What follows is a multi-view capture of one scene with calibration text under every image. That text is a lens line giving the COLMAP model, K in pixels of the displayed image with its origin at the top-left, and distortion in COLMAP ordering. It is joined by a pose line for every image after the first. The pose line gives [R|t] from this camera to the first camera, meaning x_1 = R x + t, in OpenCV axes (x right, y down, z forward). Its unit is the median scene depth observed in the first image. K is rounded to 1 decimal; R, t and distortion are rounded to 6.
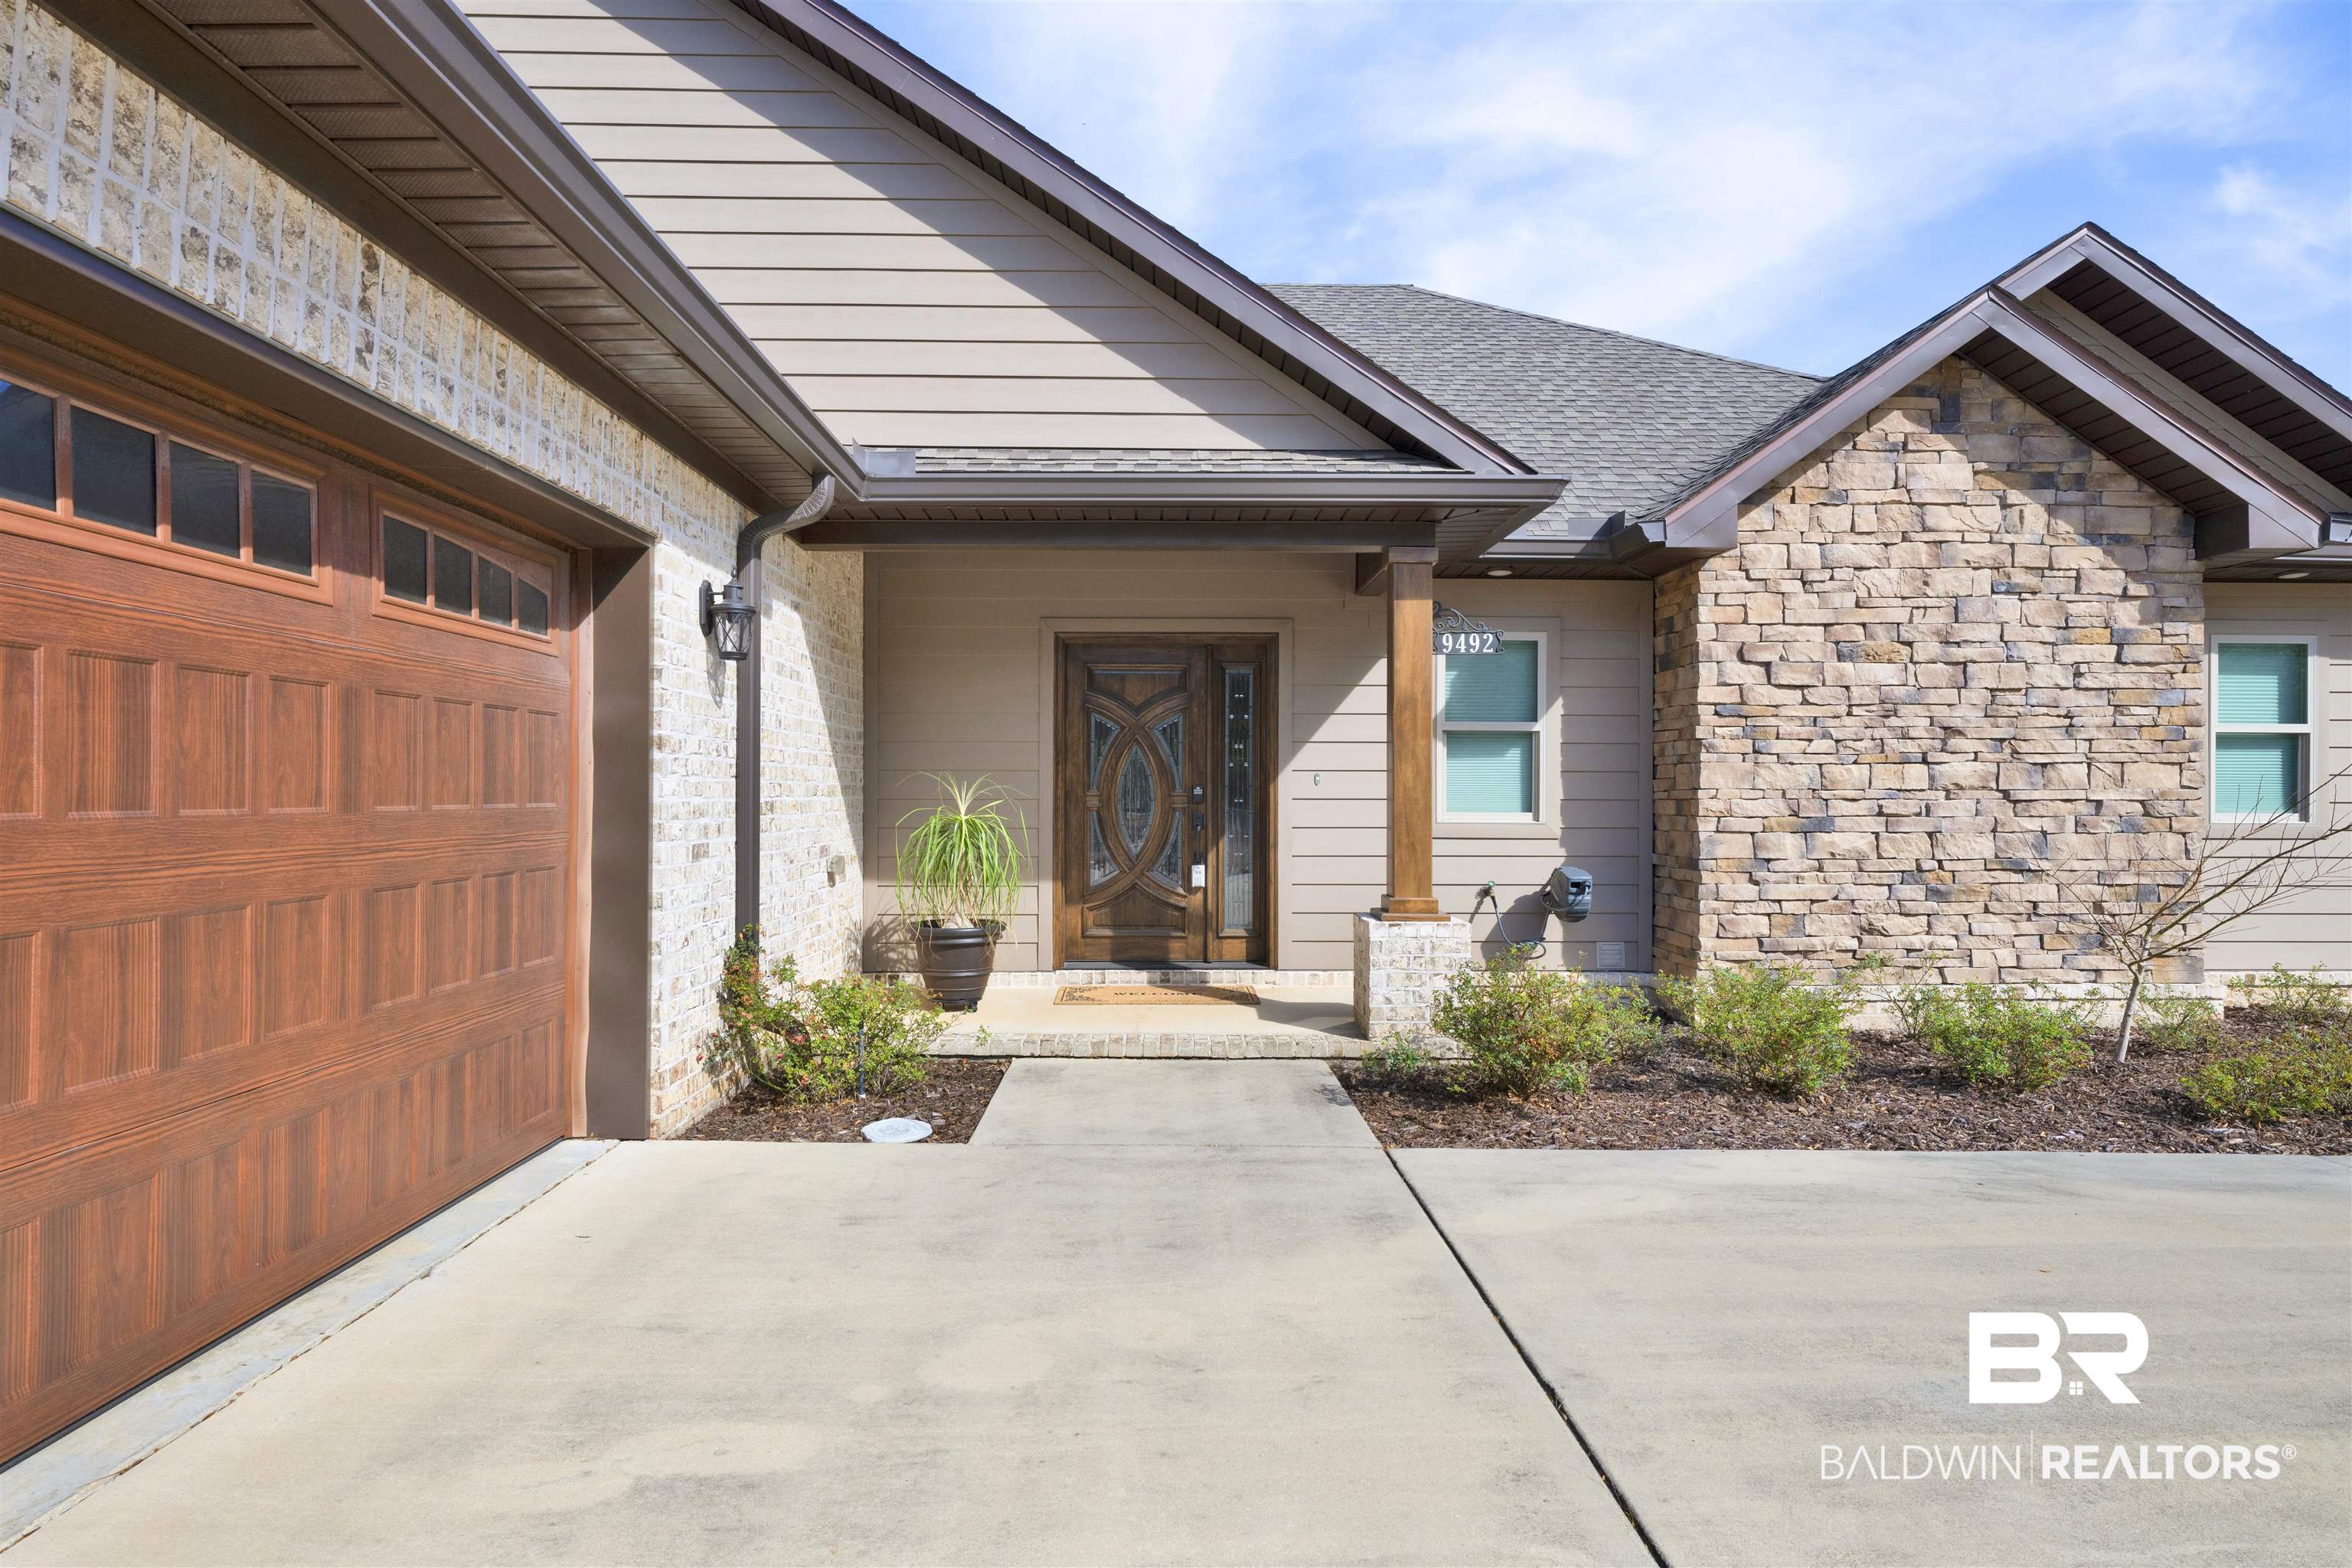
lens RADIAL K [[1211.8, 0, 1178.6], [0, 1211.8, 783.3], [0, 0, 1]] dist [-0.019702, 0.000638]
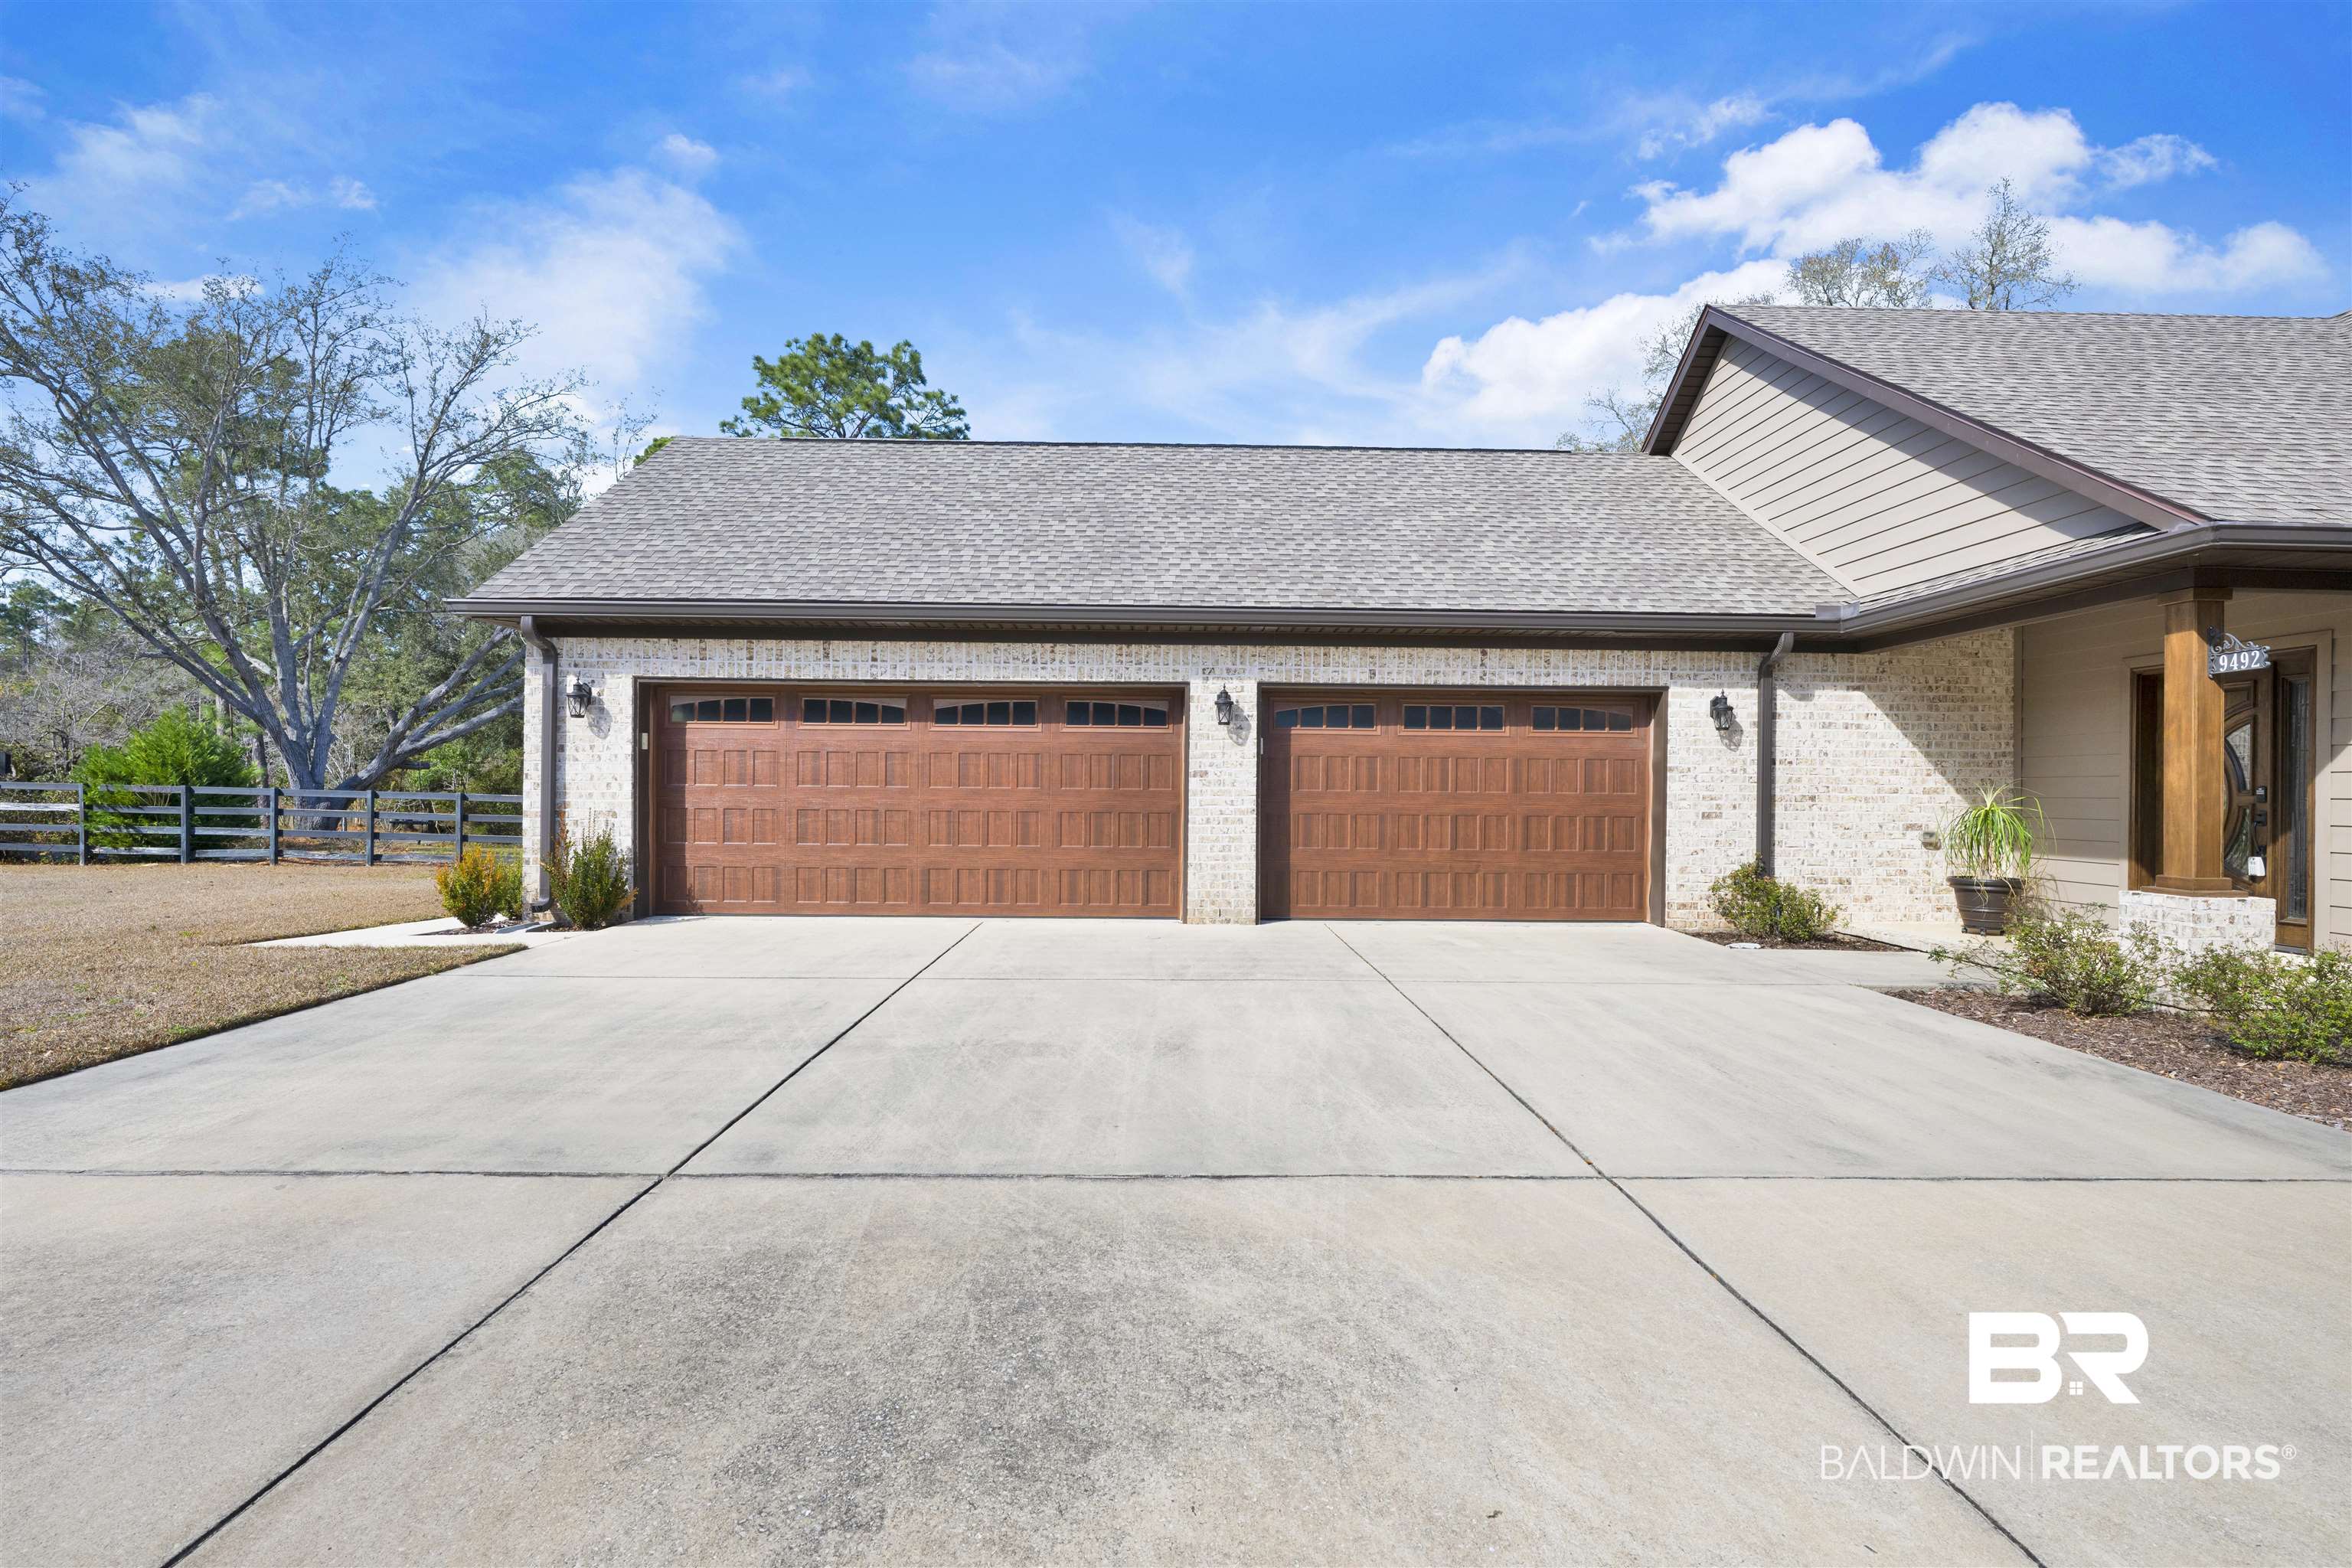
lens RADIAL K [[1079.6, 0, 1182.8], [0, 1079.6, 798.7], [0, 0, 1]] dist [0.001131, -0.000065]
pose [[0.017470, 0.005400, -0.999833, 1.118251], [-0.002839, 0.999982, 0.005352, 0.011115], [0.999843, 0.002745, 0.017485, -0.021606]]
